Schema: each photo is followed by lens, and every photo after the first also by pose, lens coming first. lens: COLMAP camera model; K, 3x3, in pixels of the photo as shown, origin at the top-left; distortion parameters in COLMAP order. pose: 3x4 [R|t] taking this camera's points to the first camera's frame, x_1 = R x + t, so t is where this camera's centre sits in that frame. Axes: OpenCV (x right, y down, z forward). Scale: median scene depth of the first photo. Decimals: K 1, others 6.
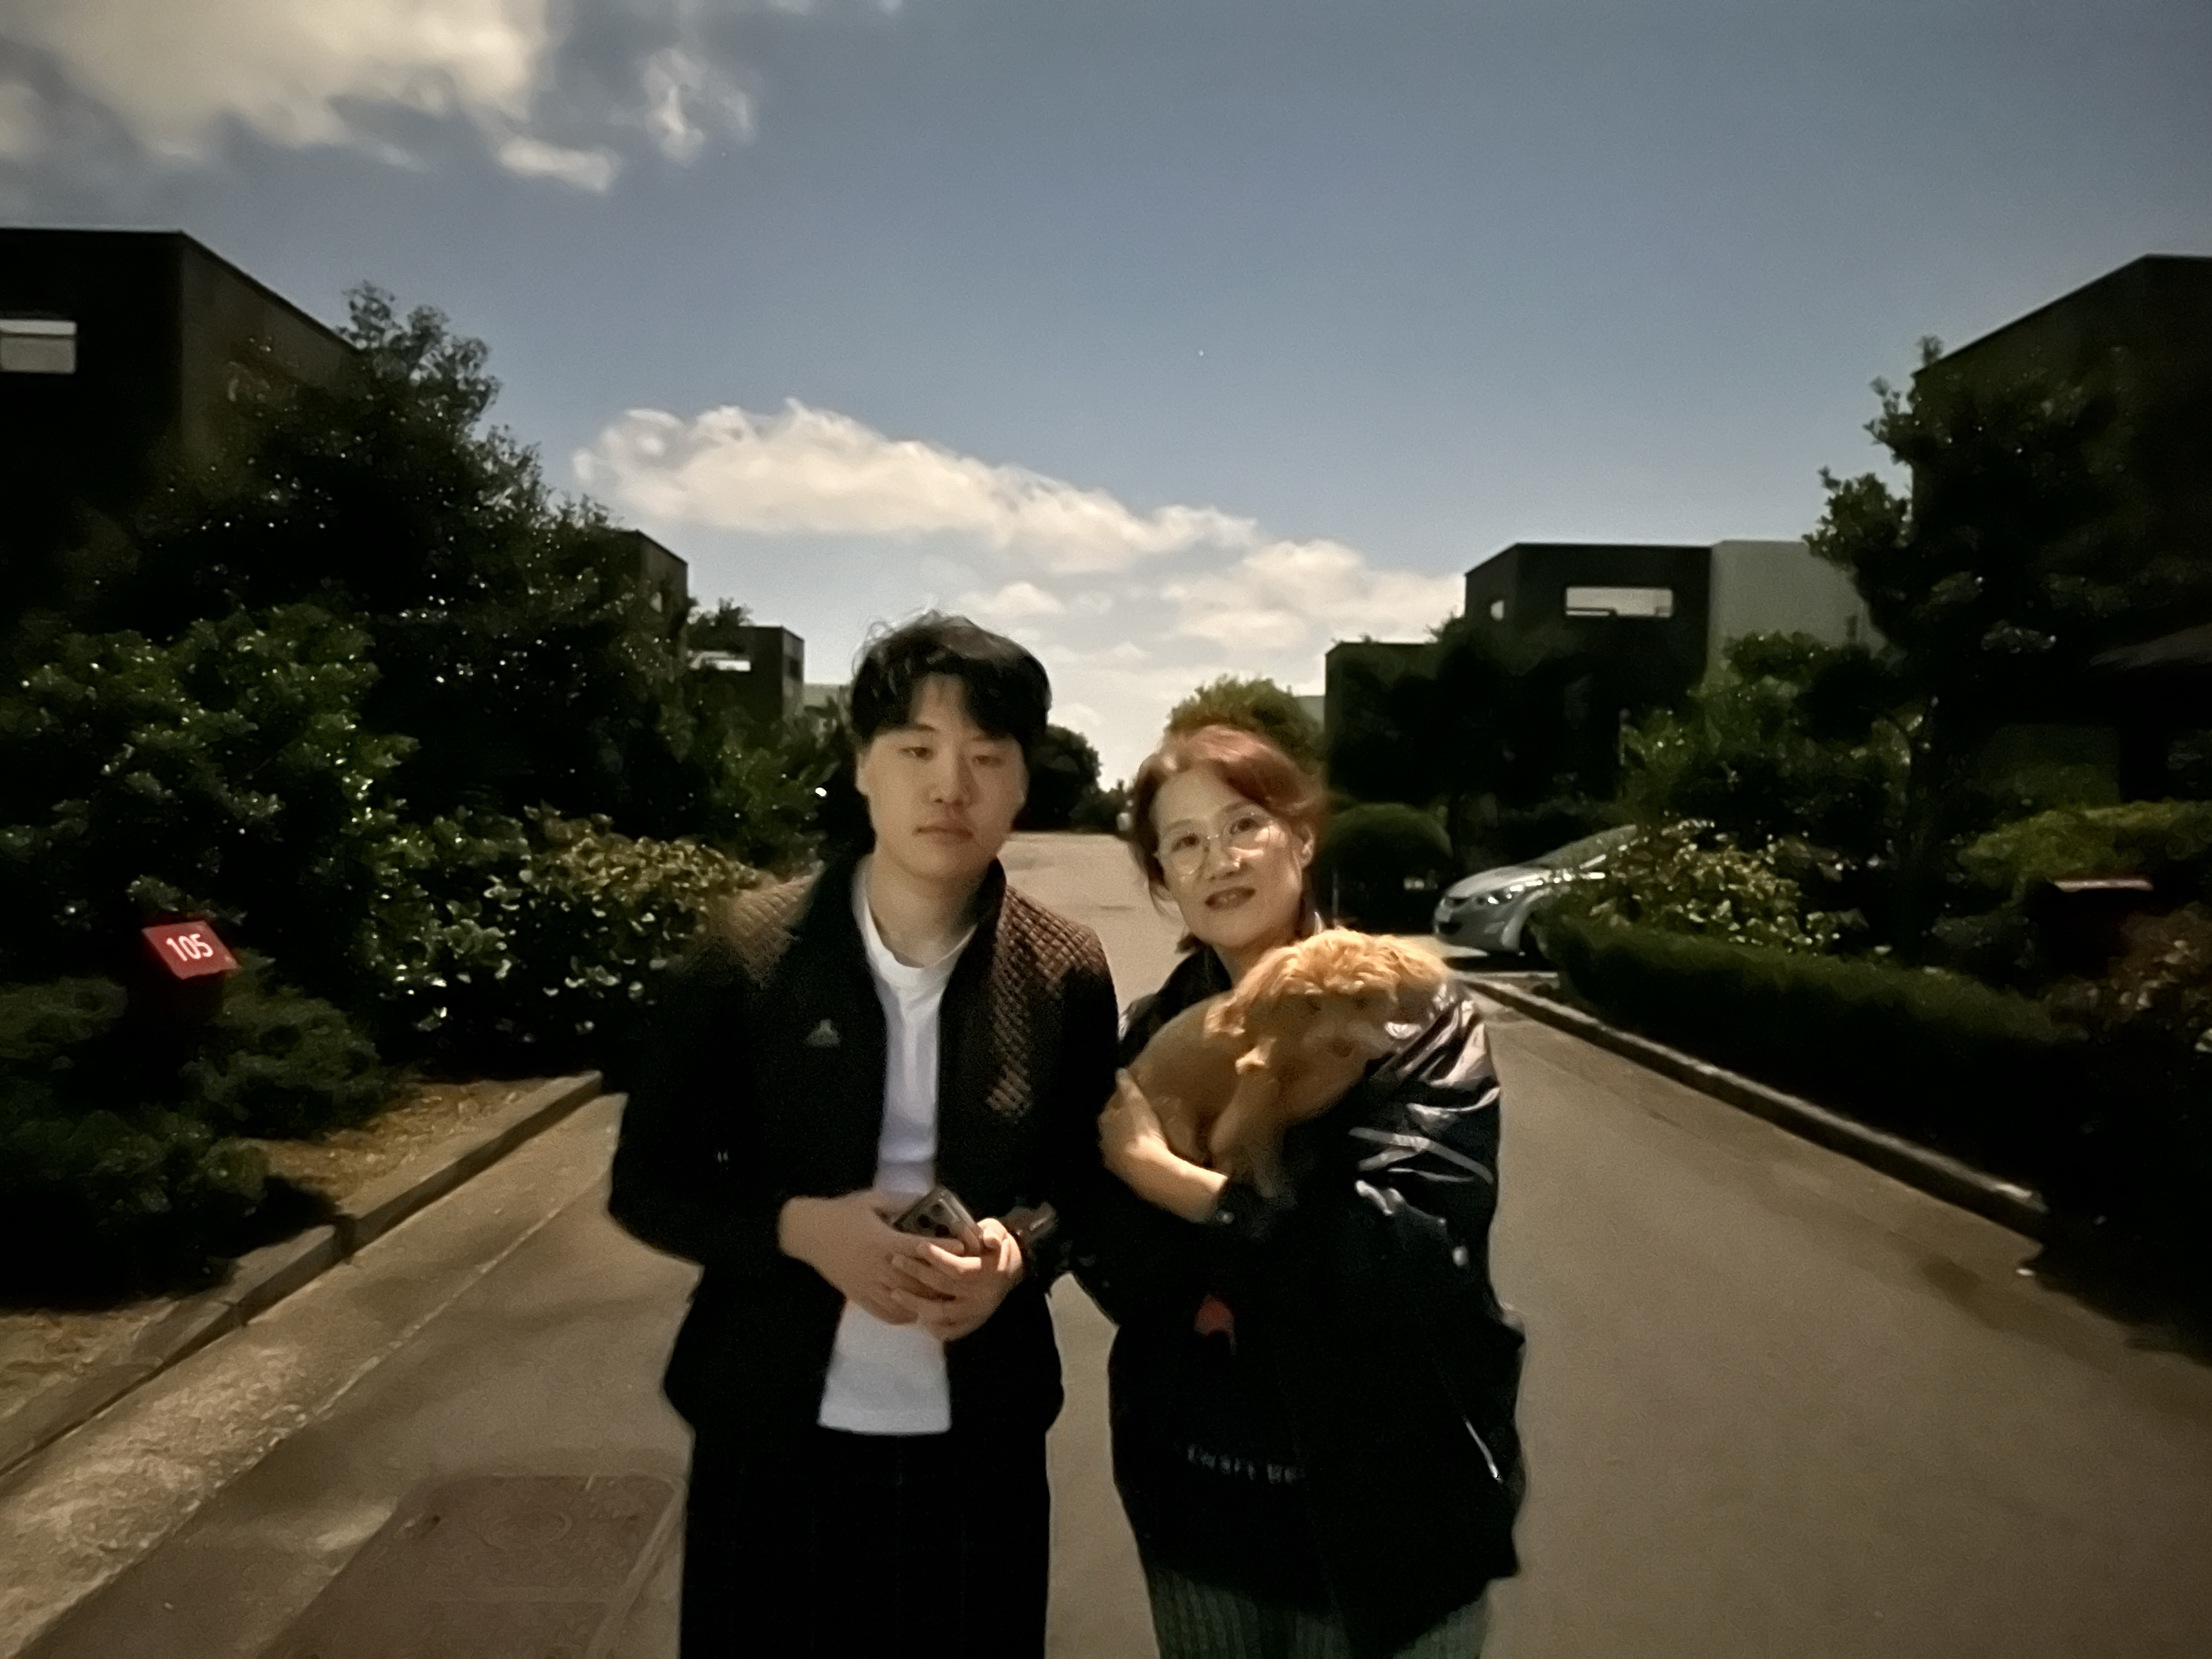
lens RADIAL K [[1645.0, 0, 1106.0], [0, 1645.0, 829.5], [0, 0, 1]] dist [0.133306, -0.200141]
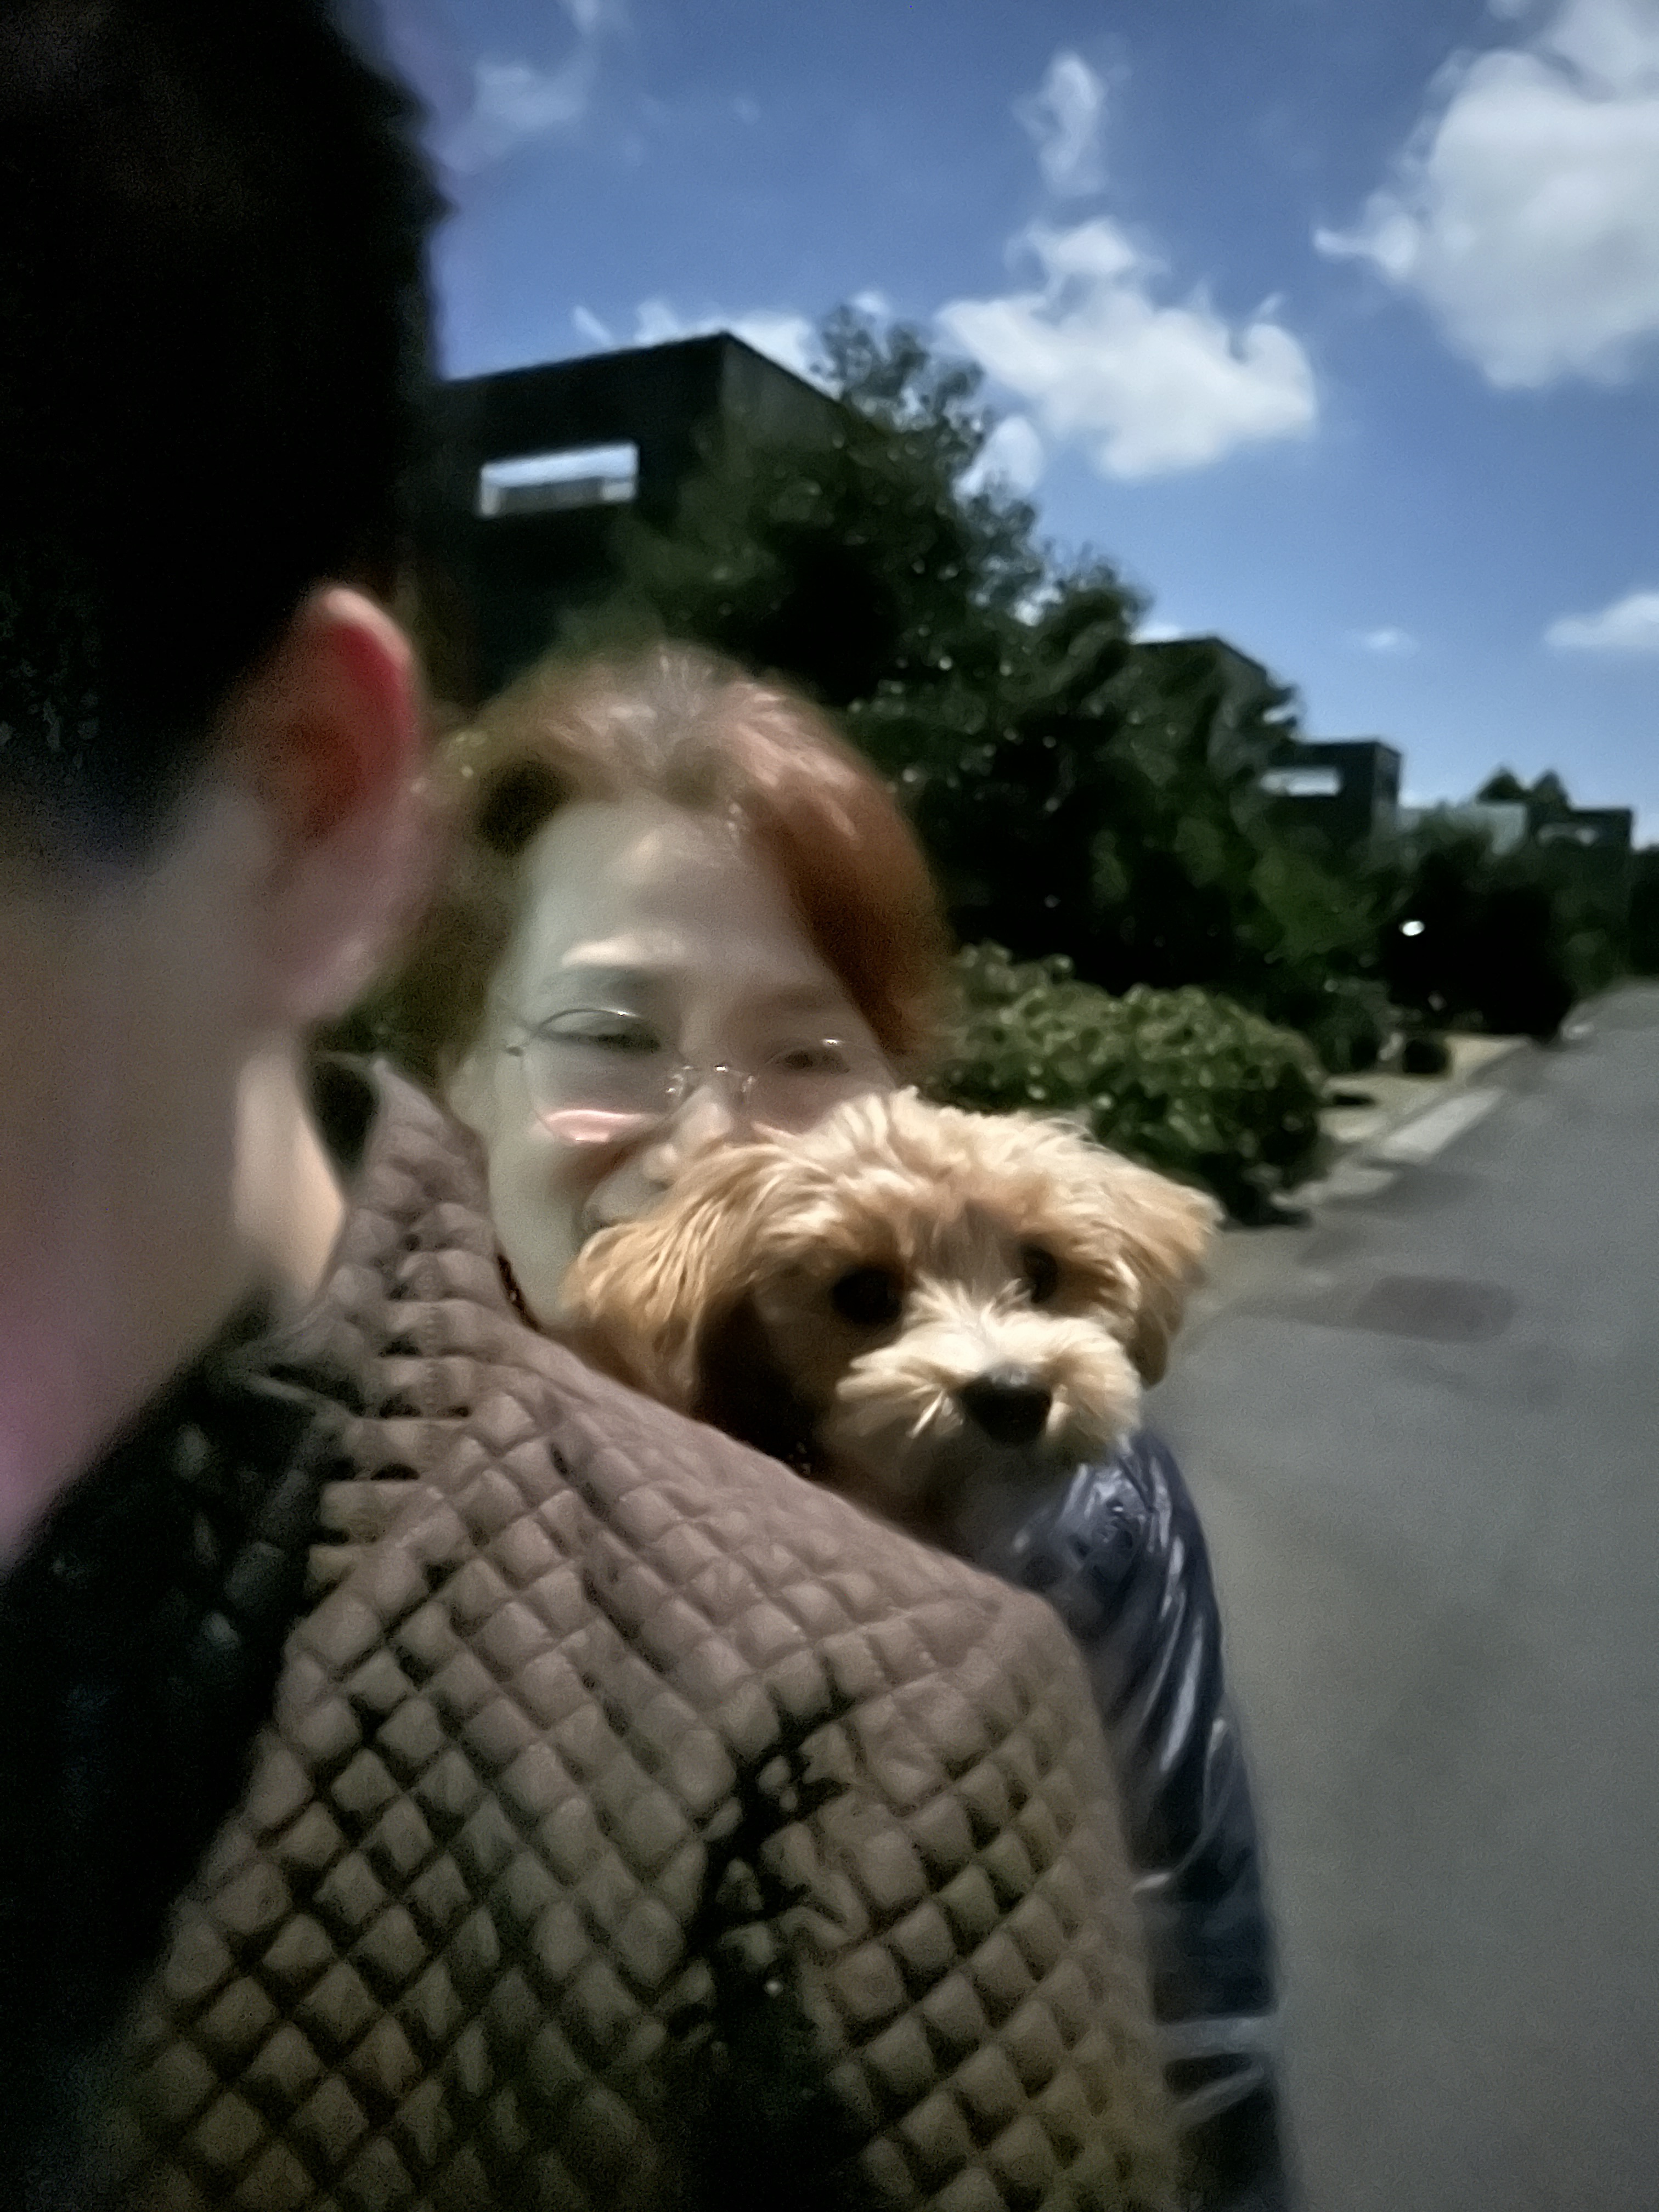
lens RADIAL K [[1578.3, 0, 831.4], [0, 1578.3, 1179.0], [0, 0, 1]] dist [0.004577, -0.000945]
pose [[0.864892, 0.077662, -0.495913, -0.030879], [-0.009633, 0.990345, 0.138291, -0.008060], [0.501865, -0.114829, 0.857290, 0.329742]]
